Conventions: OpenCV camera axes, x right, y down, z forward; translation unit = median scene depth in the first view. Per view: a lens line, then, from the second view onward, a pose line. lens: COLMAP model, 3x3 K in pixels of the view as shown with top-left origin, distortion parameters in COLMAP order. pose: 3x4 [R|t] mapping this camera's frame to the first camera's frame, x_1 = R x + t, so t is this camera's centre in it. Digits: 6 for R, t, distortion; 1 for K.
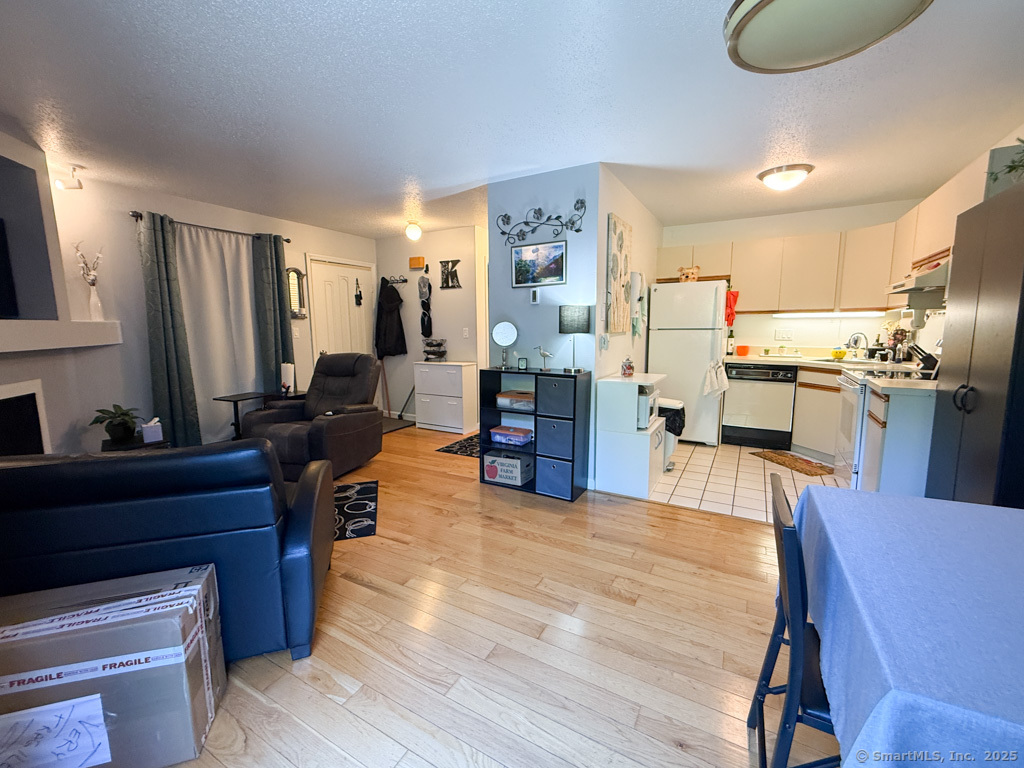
lens RADIAL K [[437.6, 0, 502.4], [0, 437.6, 381.9], [0, 0, 1]] dist [0.001667, -0.000585]
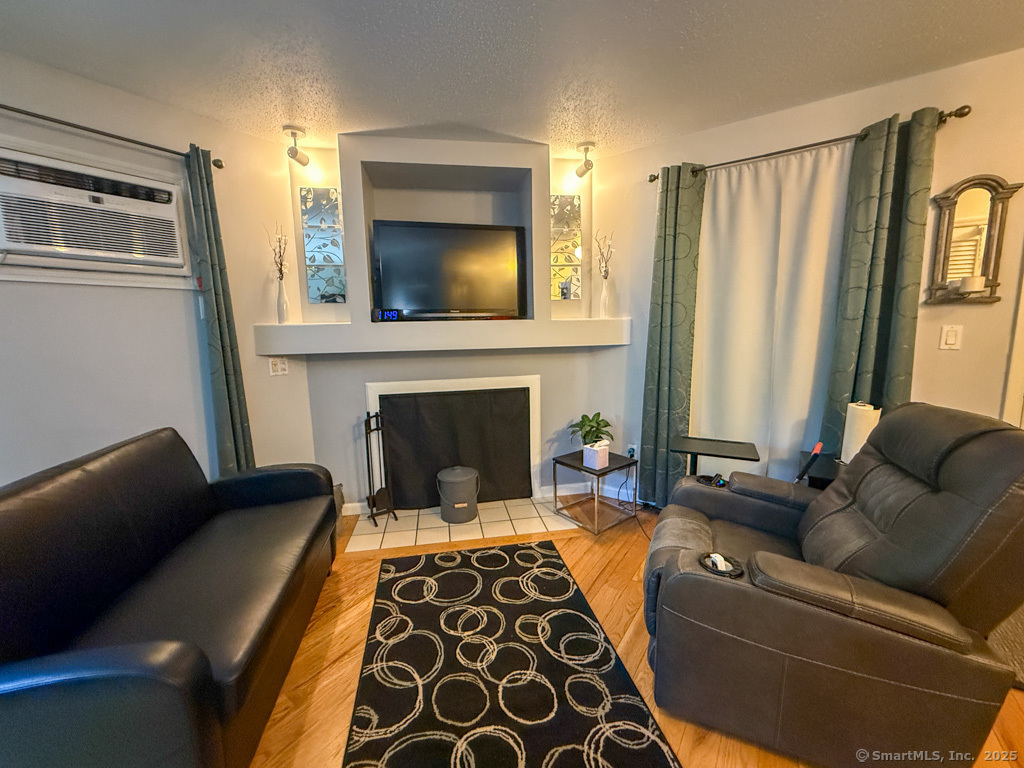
lens RADIAL K [[413.5, 0, 511.6], [0, 413.5, 383.6], [0, 0, 1]] dist [0.000674, 0.000092]
pose [[-0.072049, 0.151987, -0.985753, -0.048949], [-0.113417, 0.980663, 0.159491, -0.106833], [0.990932, 0.123292, -0.053418, 0.764199]]
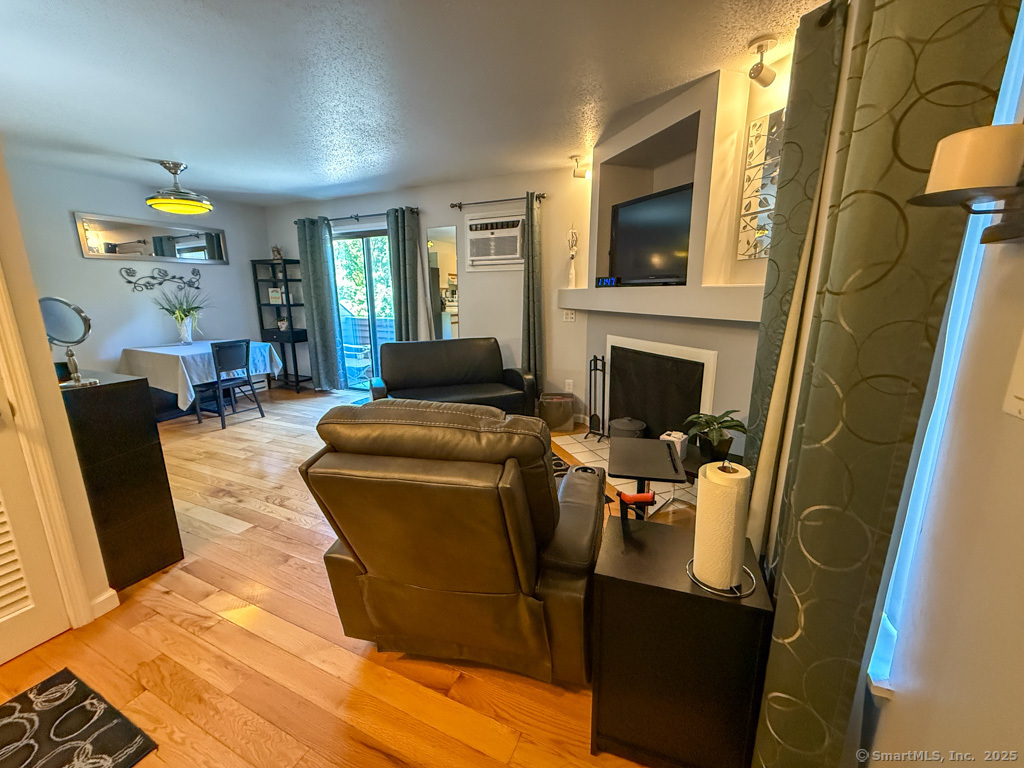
lens RADIAL K [[413.5, 0, 507.9], [0, 413.5, 385.9], [0, 0, 1]] dist [0.000674, 0.000092]
pose [[-0.995068, 0.037535, -0.091814, -0.423749], [0.003068, 0.936839, 0.349748, -0.184737], [0.099143, 0.347741, -0.932334, 1.370487]]
